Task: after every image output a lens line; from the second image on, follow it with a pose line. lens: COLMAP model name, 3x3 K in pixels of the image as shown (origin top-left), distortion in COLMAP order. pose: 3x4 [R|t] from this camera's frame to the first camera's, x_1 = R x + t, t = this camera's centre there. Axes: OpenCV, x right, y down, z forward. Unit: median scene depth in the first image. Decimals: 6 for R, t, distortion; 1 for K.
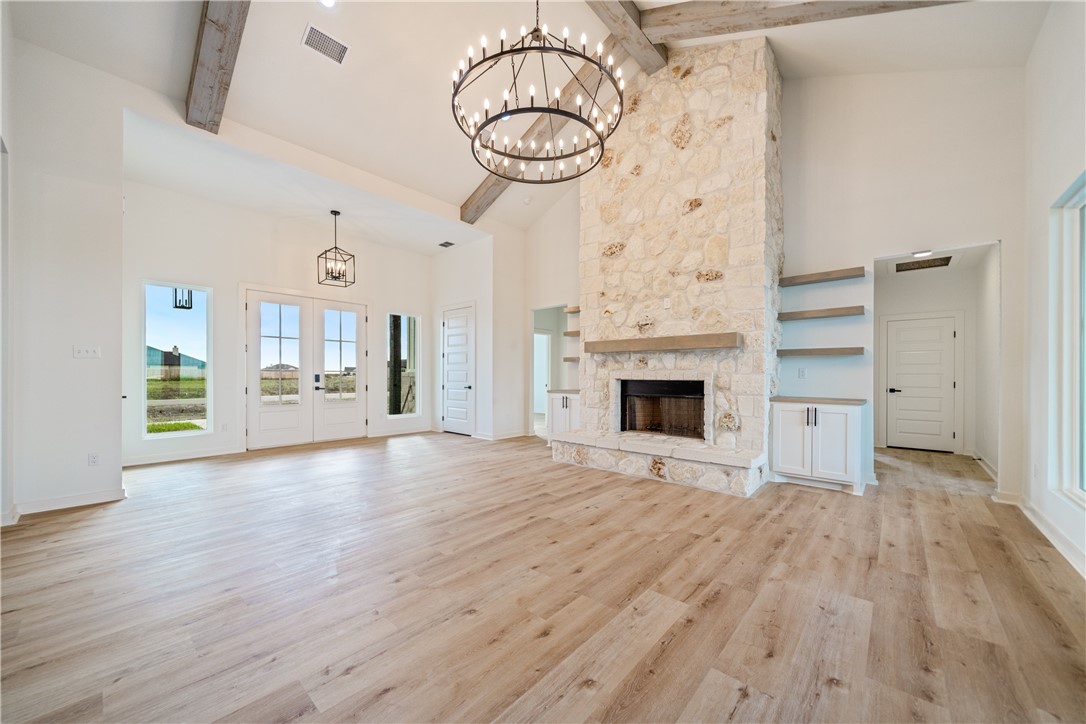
lens RADIAL K [[399.8, 0, 542.2], [0, 399.8, 377.9], [0, 0, 1]] dist [-0.005107, -0.000012]
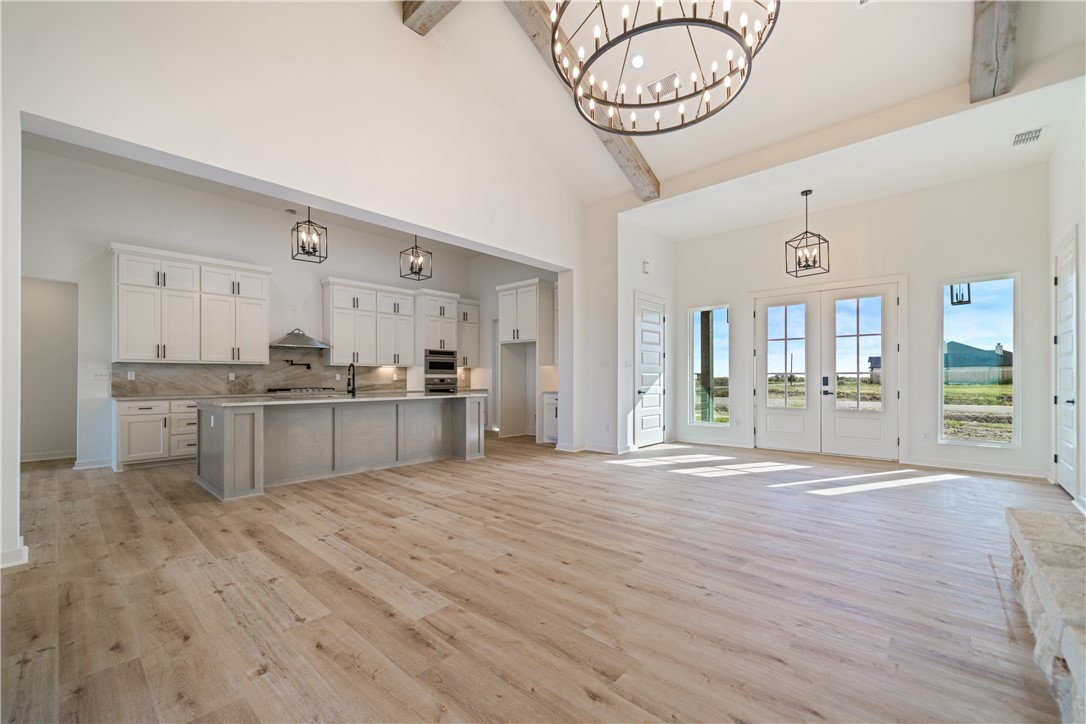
lens RADIAL K [[442.6, 0, 538.5], [0, 442.6, 376.1], [0, 0, 1]] dist [0.001815, -0.000696]
pose [[-0.015746, -0.008220, -0.999842, 0.650981], [-0.002185, 0.999964, -0.008186, -0.001736], [0.999874, 0.002056, -0.015763, 0.598827]]
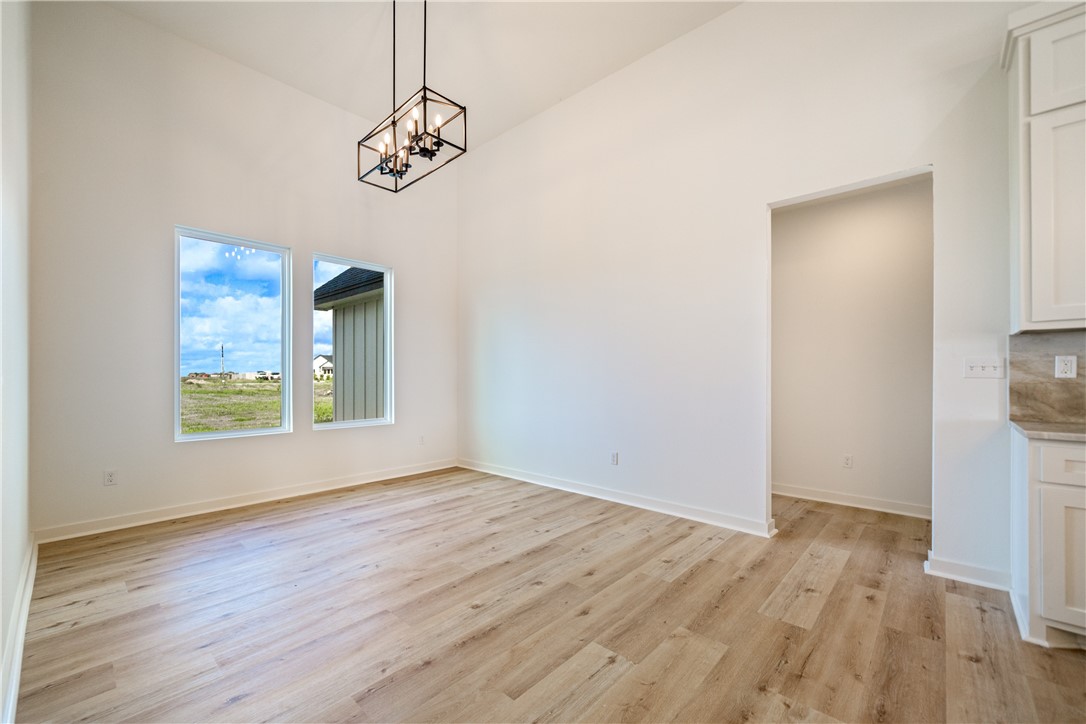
lens RADIAL K [[442.6, 0, 543.0], [0, 442.6, 376.1], [0, 0, 1]] dist [0.001815, -0.000696]
pose [[-0.999974, -0.001240, 0.007075, -0.125615], [-0.001203, 0.999986, 0.005114, -0.002739], [-0.007081, 0.005105, -0.999962, -0.191563]]
